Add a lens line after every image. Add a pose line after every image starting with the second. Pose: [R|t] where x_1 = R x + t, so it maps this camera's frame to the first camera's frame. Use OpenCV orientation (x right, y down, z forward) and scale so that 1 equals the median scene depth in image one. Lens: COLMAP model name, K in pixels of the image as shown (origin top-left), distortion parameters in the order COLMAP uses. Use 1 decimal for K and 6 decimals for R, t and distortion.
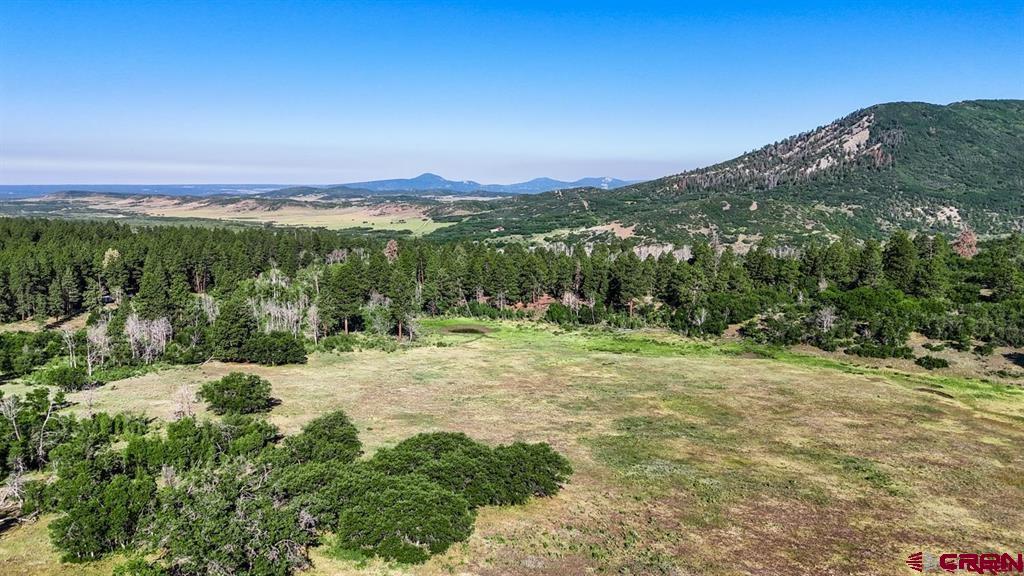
lens RADIAL K [[751.5, 0, 509.9], [0, 751.5, 286.9], [0, 0, 1]] dist [0.093582, -0.098235]
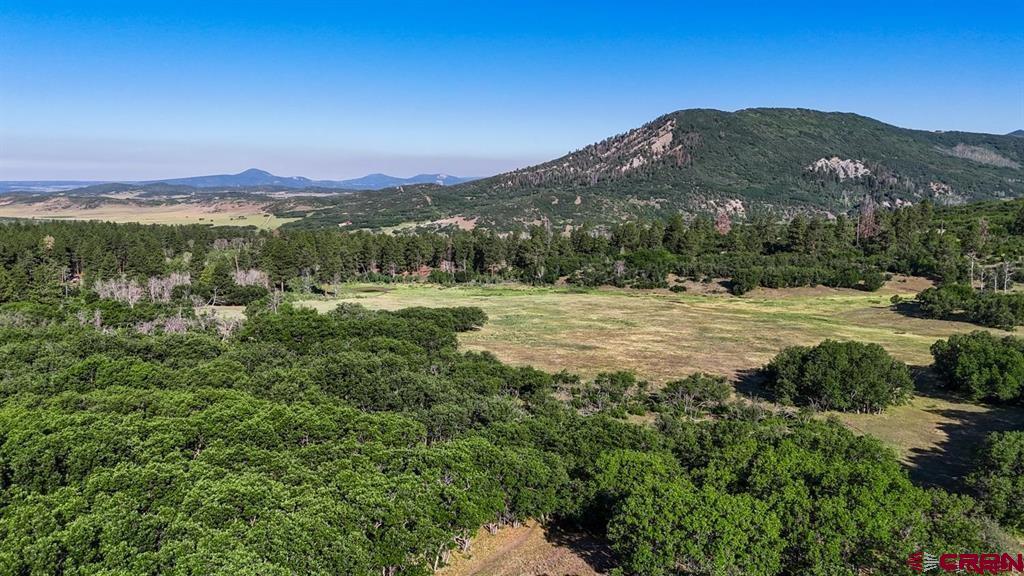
lens RADIAL K [[751.5, 0, 509.9], [0, 751.5, 286.9], [0, 0, 1]] dist [0.093582, -0.098235]
pose [[0.976488, -0.033032, 0.213025, -0.021702], [0.032062, 0.999454, 0.008008, 0.010459], [-0.213173, -0.000990, 0.977014, -0.075245]]
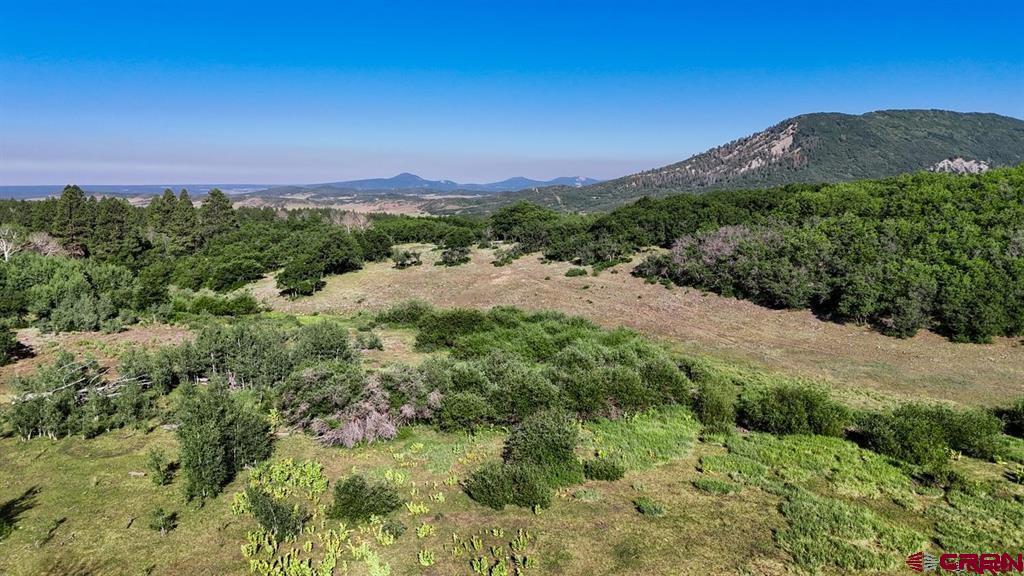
lens RADIAL K [[751.5, 0, 509.9], [0, 751.5, 286.9], [0, 0, 1]] dist [0.093582, -0.098235]
pose [[0.999434, -0.007990, 0.032684, -0.022955], [0.007964, 0.999968, 0.000931, 0.037871], [-0.032690, -0.000671, 0.999465, -0.258384]]
